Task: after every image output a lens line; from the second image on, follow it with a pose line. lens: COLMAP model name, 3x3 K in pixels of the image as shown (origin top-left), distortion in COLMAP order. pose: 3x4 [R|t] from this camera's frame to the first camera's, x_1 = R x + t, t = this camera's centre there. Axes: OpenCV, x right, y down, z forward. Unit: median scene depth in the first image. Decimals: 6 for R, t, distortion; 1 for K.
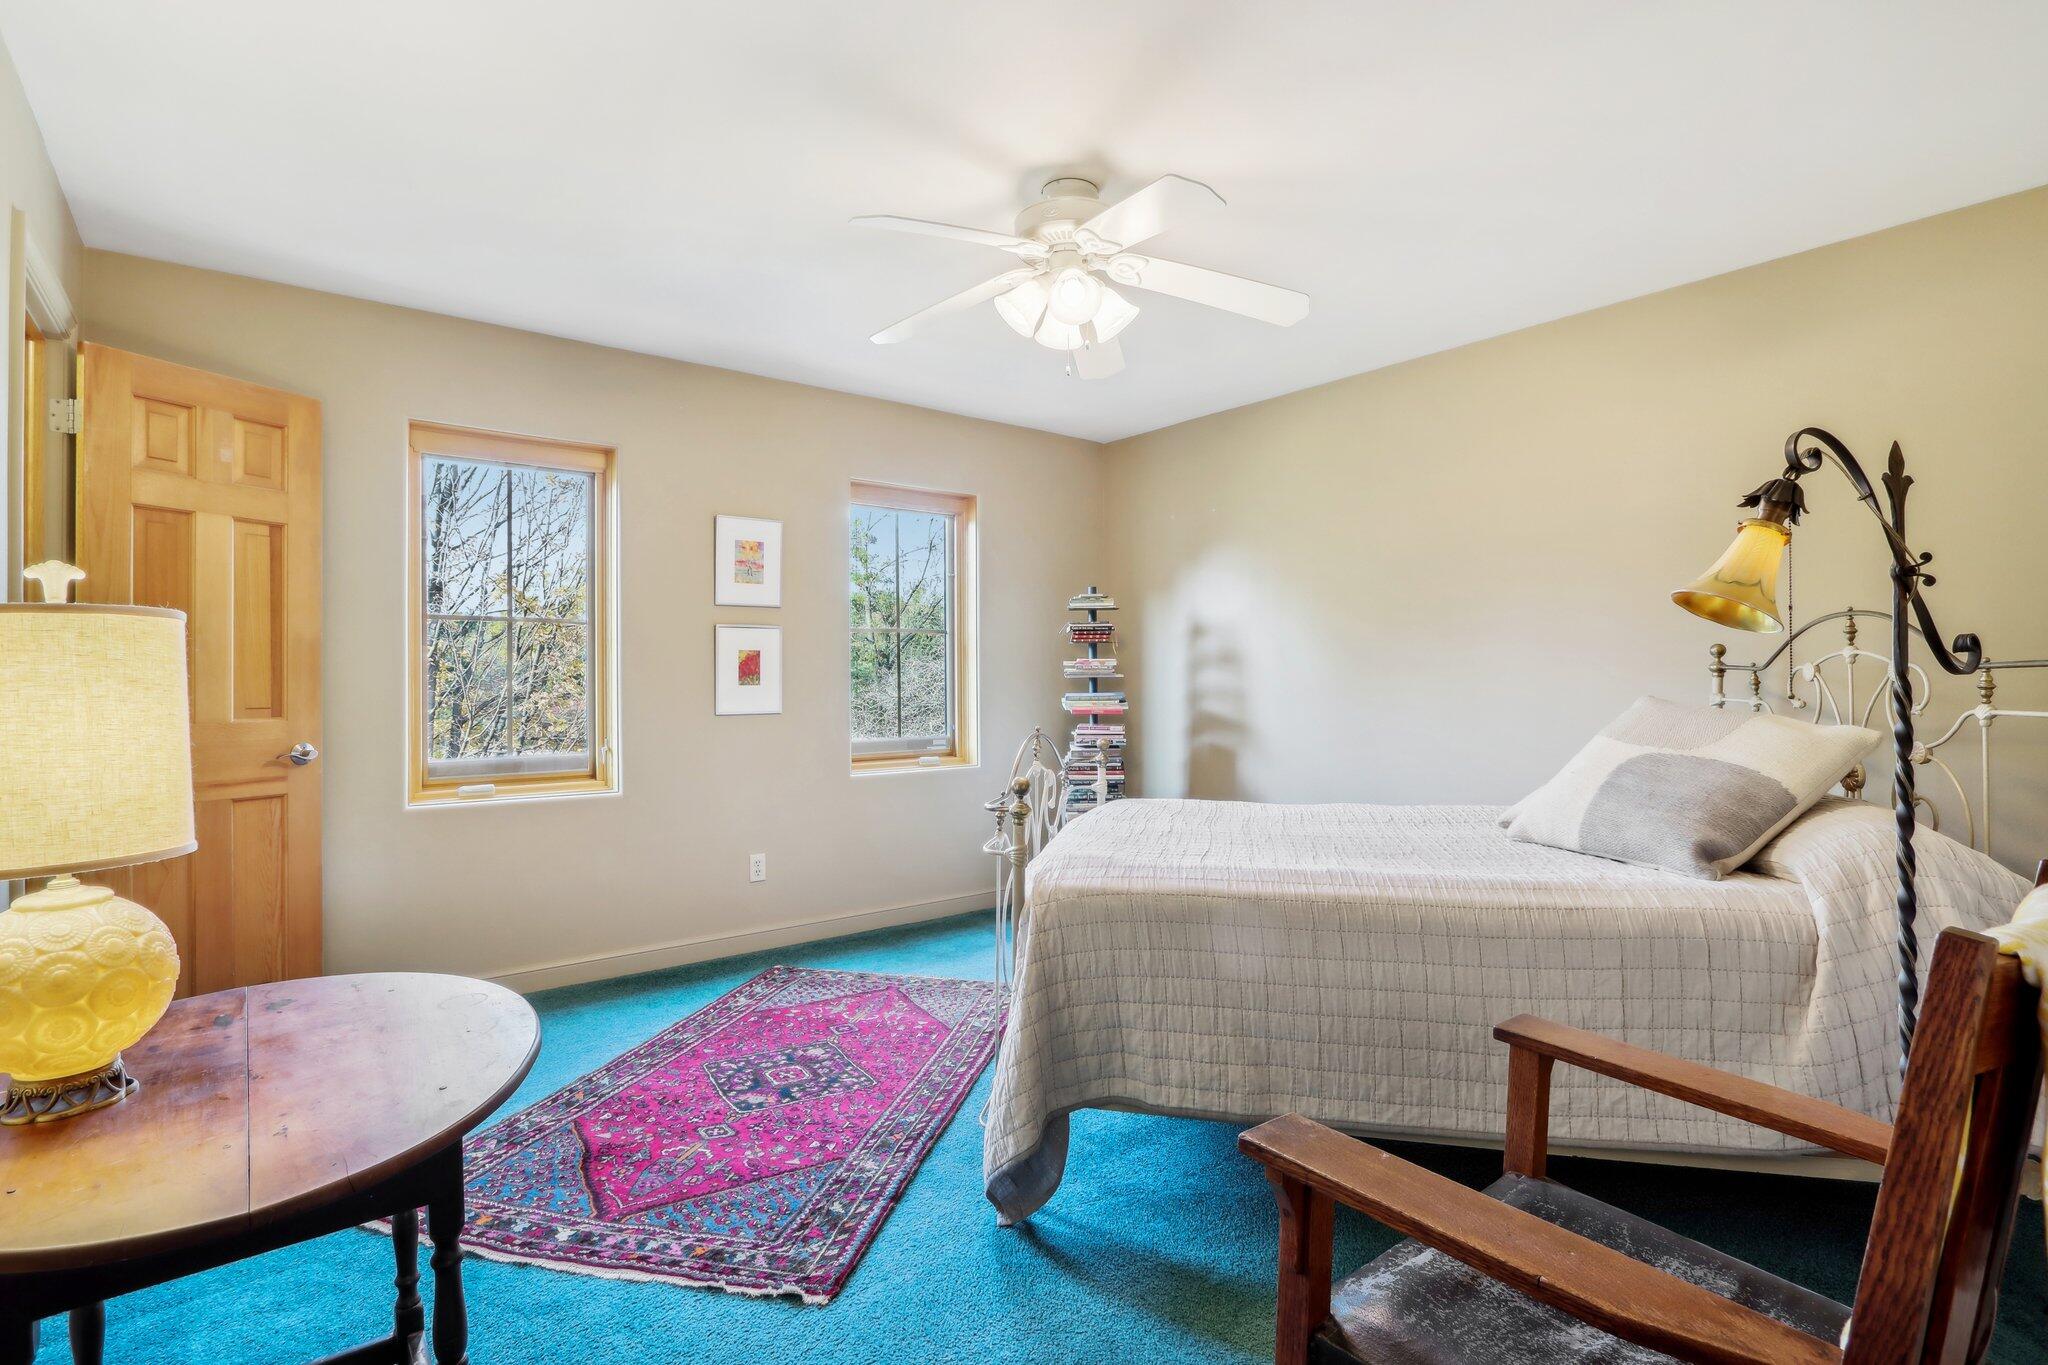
lens RADIAL K [[987.1, 0, 1024.9], [0, 987.1, 674.8], [0, 0, 1]] dist [-0.014299, 0.000947]
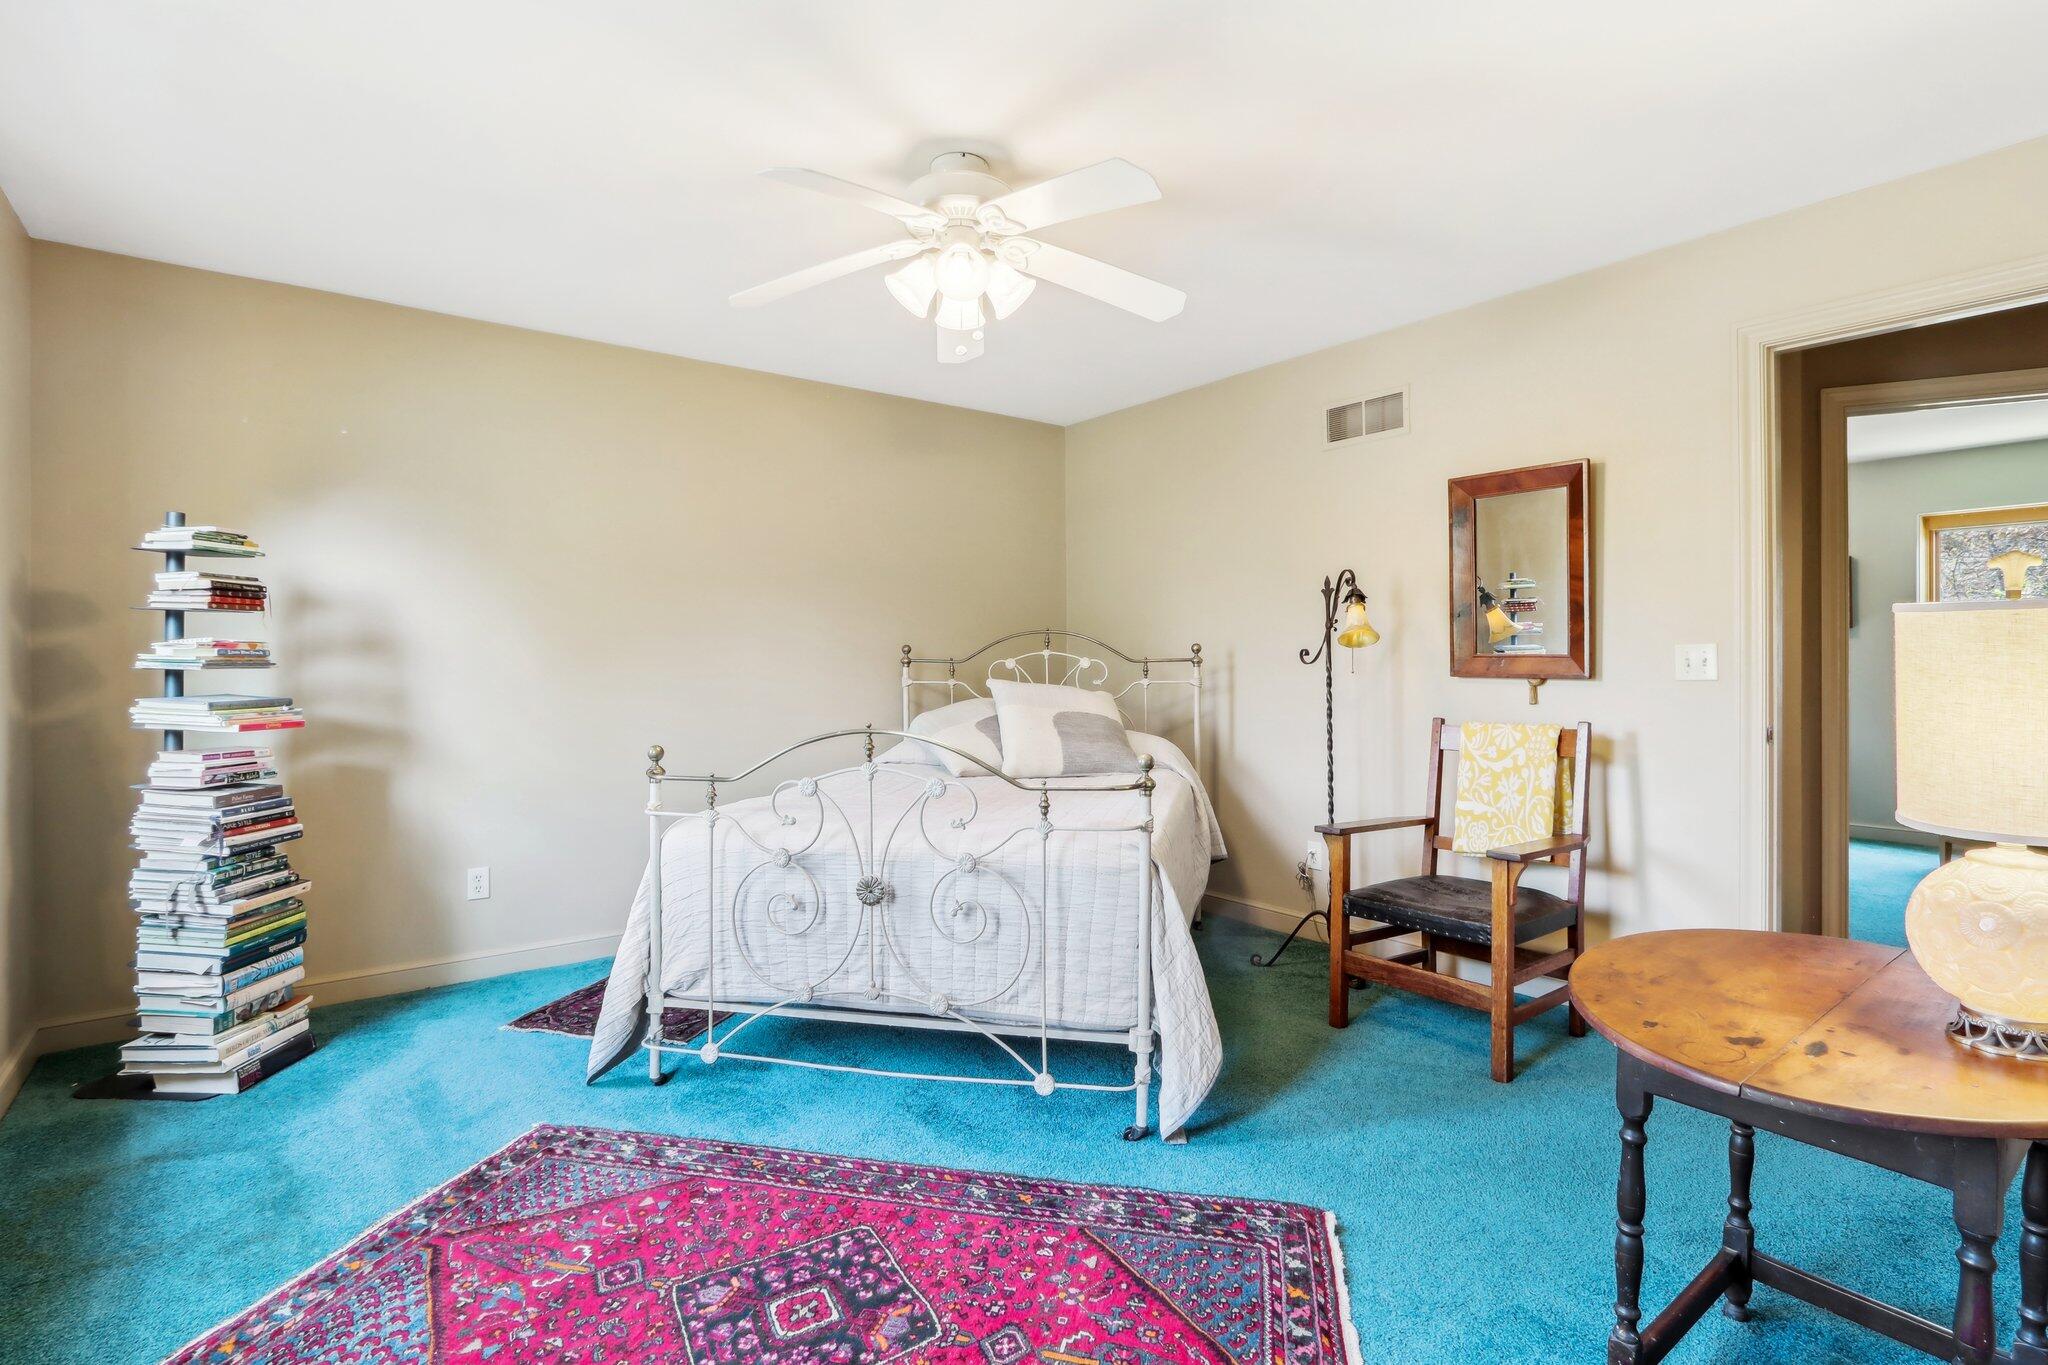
lens RADIAL K [[987.1, 0, 1024.9], [0, 987.1, 674.8], [0, 0, 1]] dist [-0.014299, 0.000947]
pose [[0.010556, -0.010651, 0.999888, -0.926242], [0.001792, 0.999942, 0.010632, -0.001260], [-0.999943, 0.001679, 0.010575, 0.924771]]
